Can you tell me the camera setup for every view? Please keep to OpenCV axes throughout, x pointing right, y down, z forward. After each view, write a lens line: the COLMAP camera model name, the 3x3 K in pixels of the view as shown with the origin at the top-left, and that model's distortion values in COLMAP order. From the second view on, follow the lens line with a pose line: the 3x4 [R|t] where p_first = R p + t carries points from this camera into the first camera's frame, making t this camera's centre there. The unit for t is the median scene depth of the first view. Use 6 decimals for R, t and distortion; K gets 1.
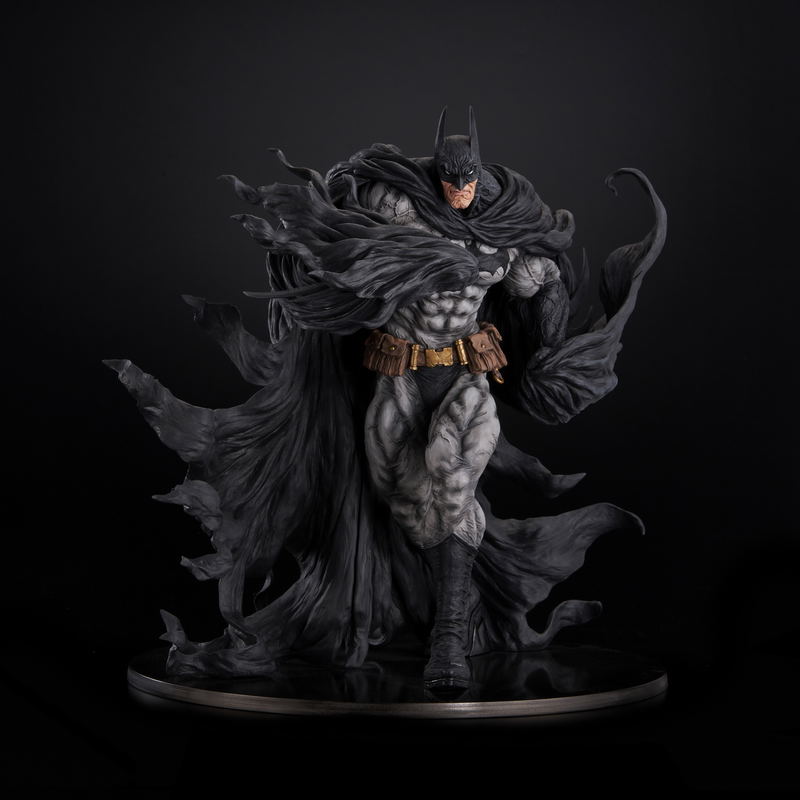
lens RADIAL K [[3156.0, 0, 400.0], [0, 3156.0, 400.0], [0, 0, 1]] dist [0.007740, 0.851558]
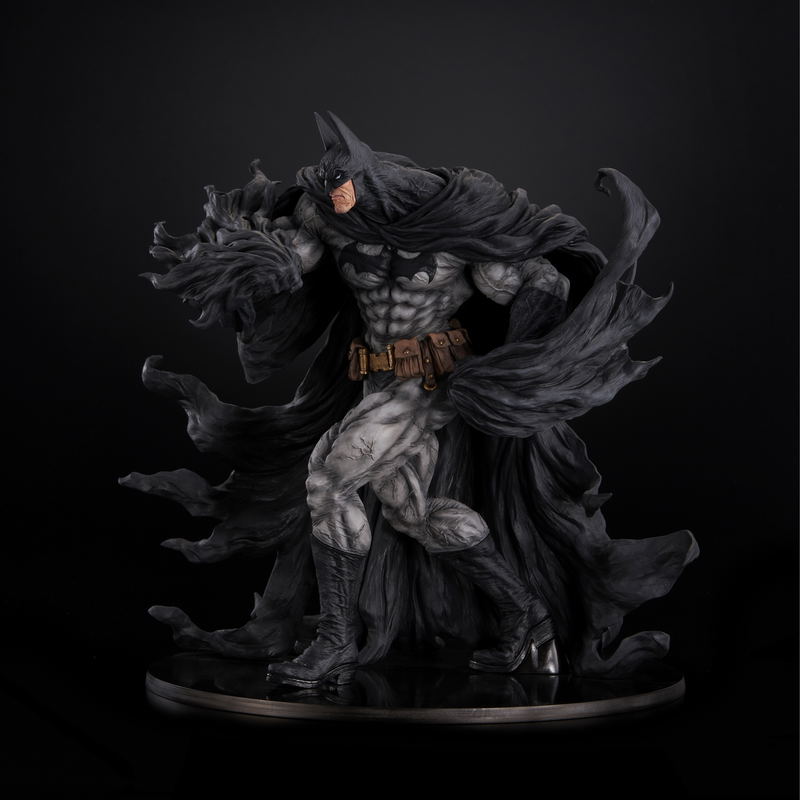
lens RADIAL K [[3156.0, 0, 400.0], [0, 3156.0, 400.0], [0, 0, 1]] dist [0.007740, 0.851558]
pose [[0.561282, 0.033601, -0.826942, 0.845877], [-0.044906, 0.998940, 0.010110, -0.011976], [0.826405, 0.031460, 0.562196, 0.442091]]
